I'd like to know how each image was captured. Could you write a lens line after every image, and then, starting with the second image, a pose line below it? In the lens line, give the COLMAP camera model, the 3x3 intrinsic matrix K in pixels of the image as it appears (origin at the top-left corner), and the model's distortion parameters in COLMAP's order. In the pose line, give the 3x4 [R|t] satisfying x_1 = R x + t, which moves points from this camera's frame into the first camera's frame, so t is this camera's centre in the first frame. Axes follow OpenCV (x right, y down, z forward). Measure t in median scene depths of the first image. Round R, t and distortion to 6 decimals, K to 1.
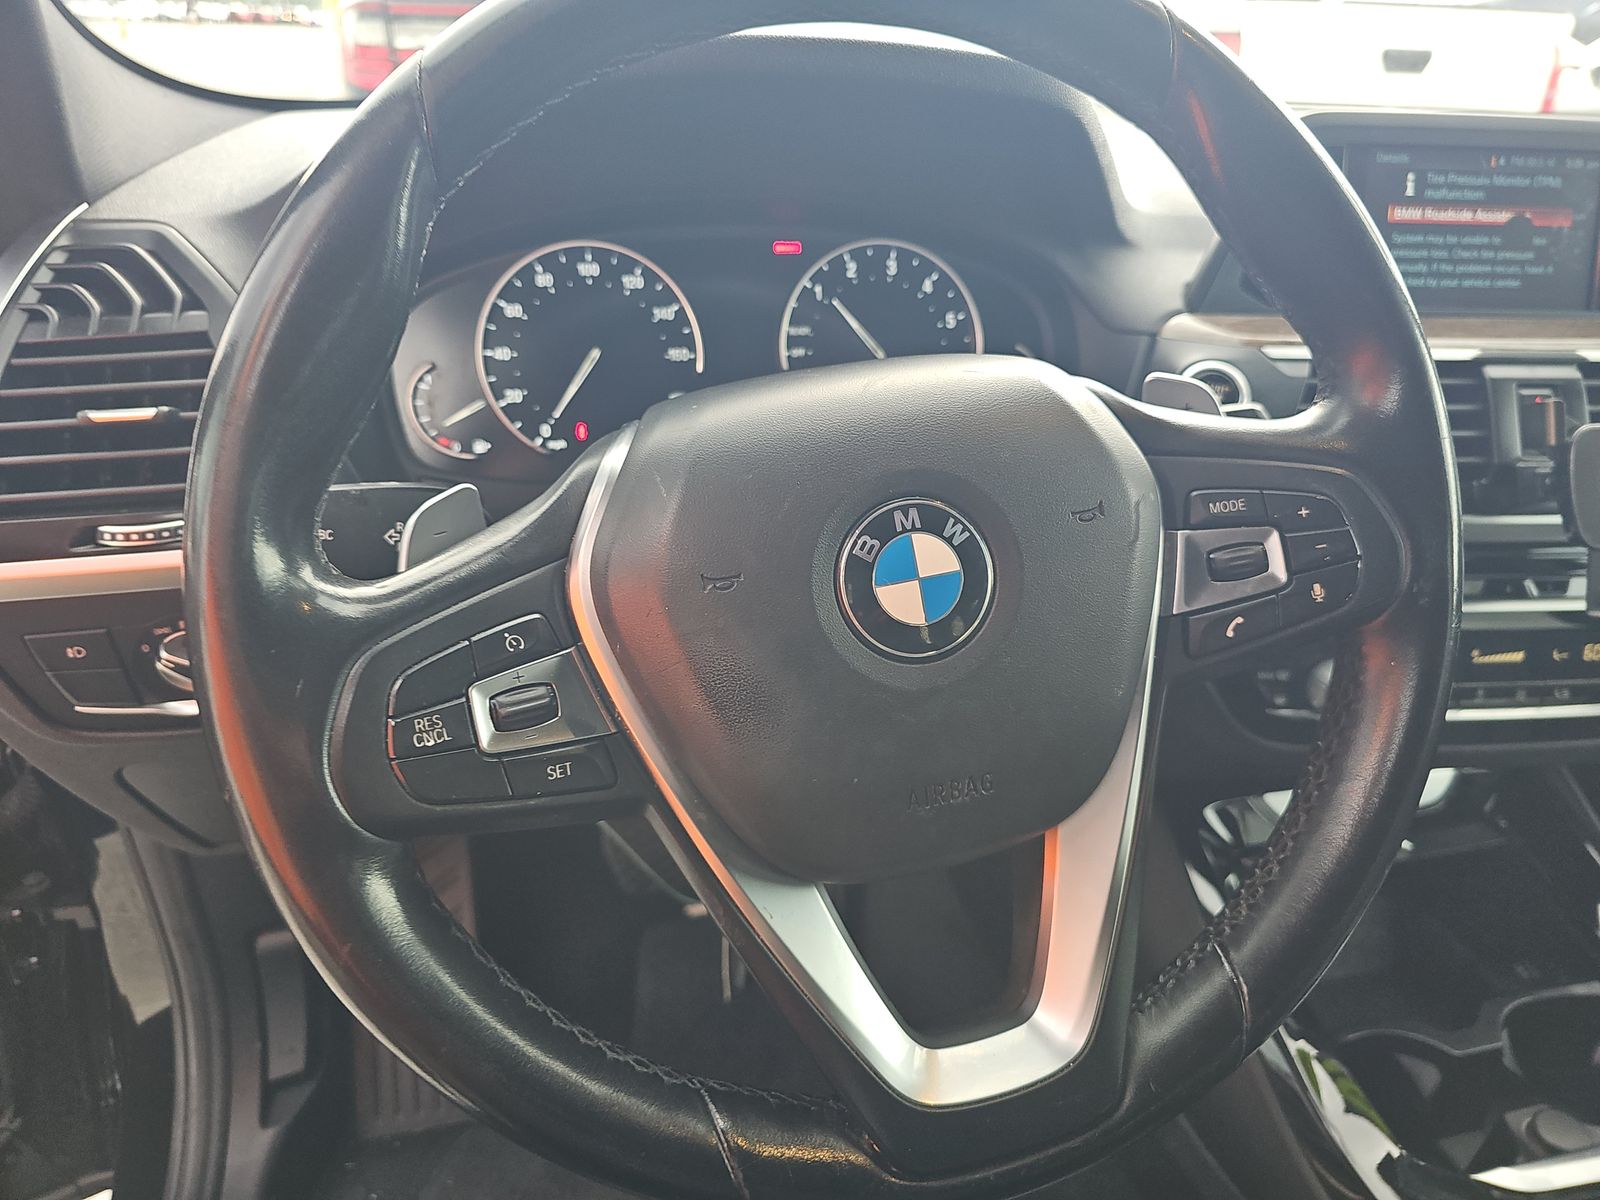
lens RADIAL K [[1057.2, 0, 797.6], [0, 1057.2, 583.4], [0, 0, 1]] dist [0.042912, -0.032132]
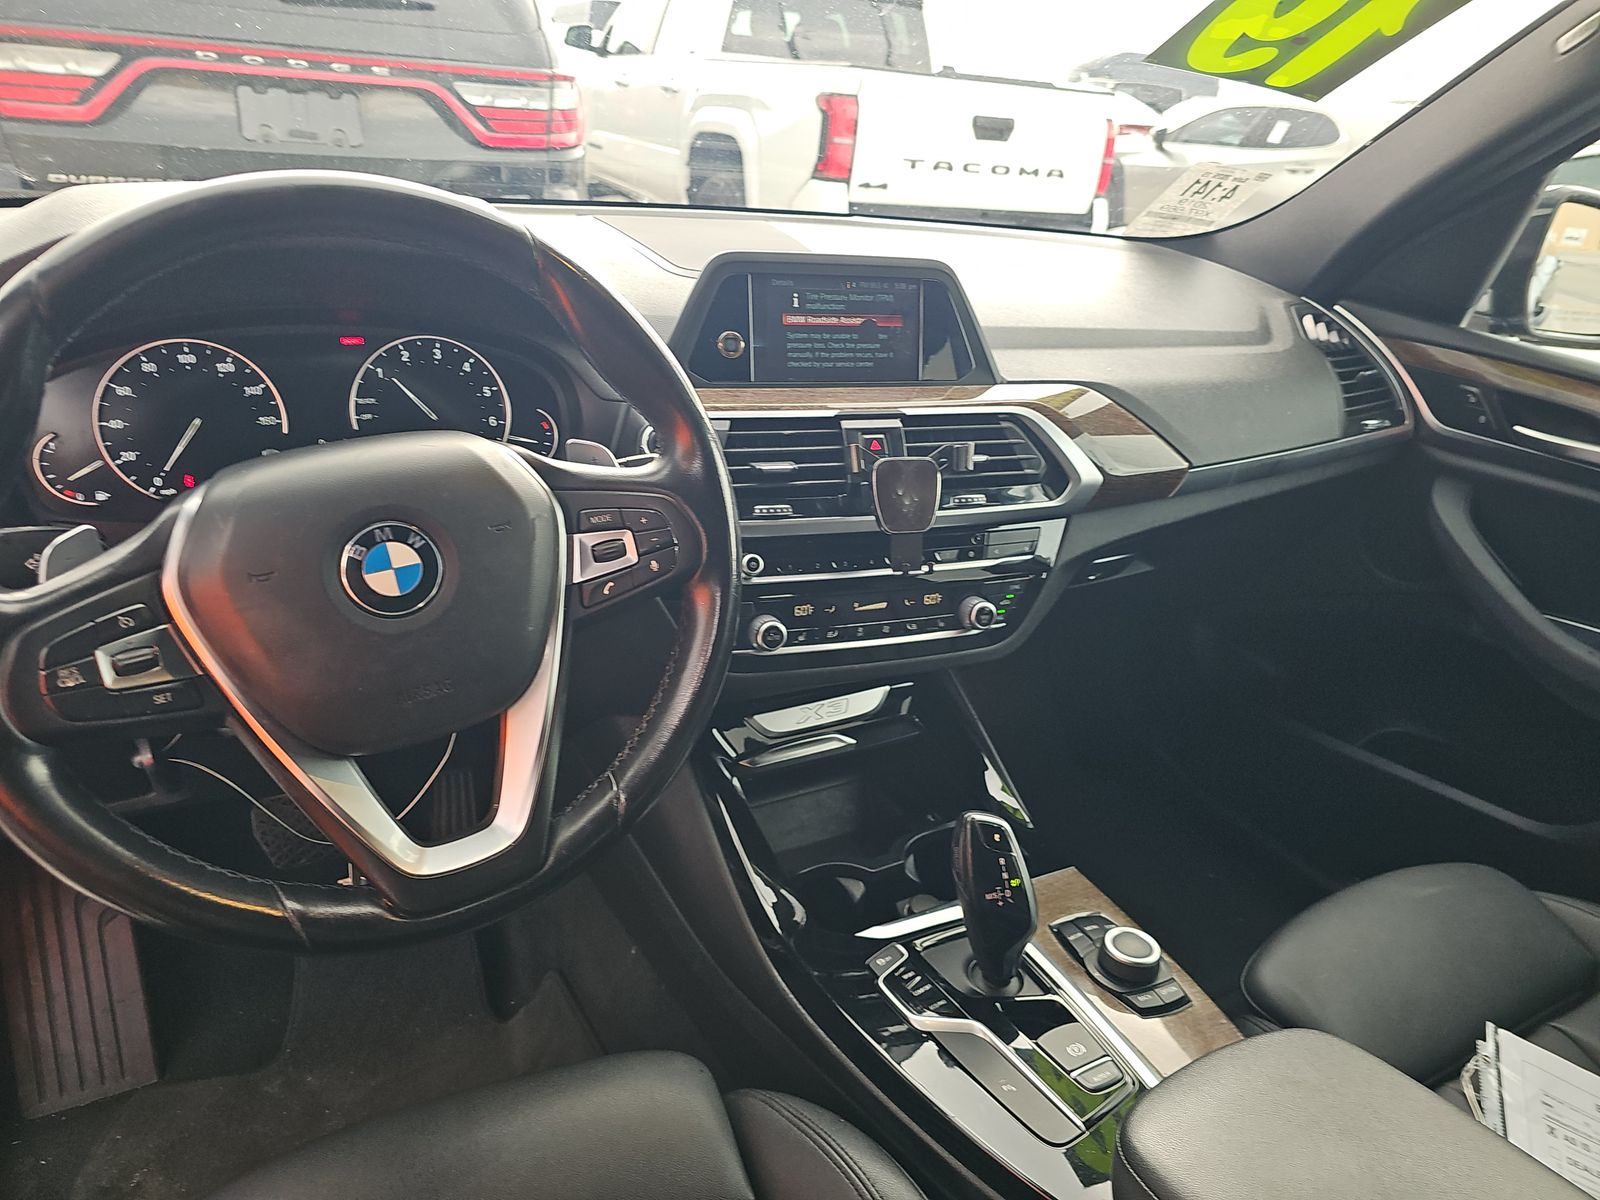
lens RADIAL K [[1057.2, 0, 804.0], [0, 1057.2, 588.2], [0, 0, 1]] dist [0.042912, -0.032132]
pose [[0.961122, -0.062317, 0.269001, 0.169231], [0.065152, 0.997874, -0.001615, 0.042930], [-0.268329, 0.019079, 0.963138, -0.494347]]
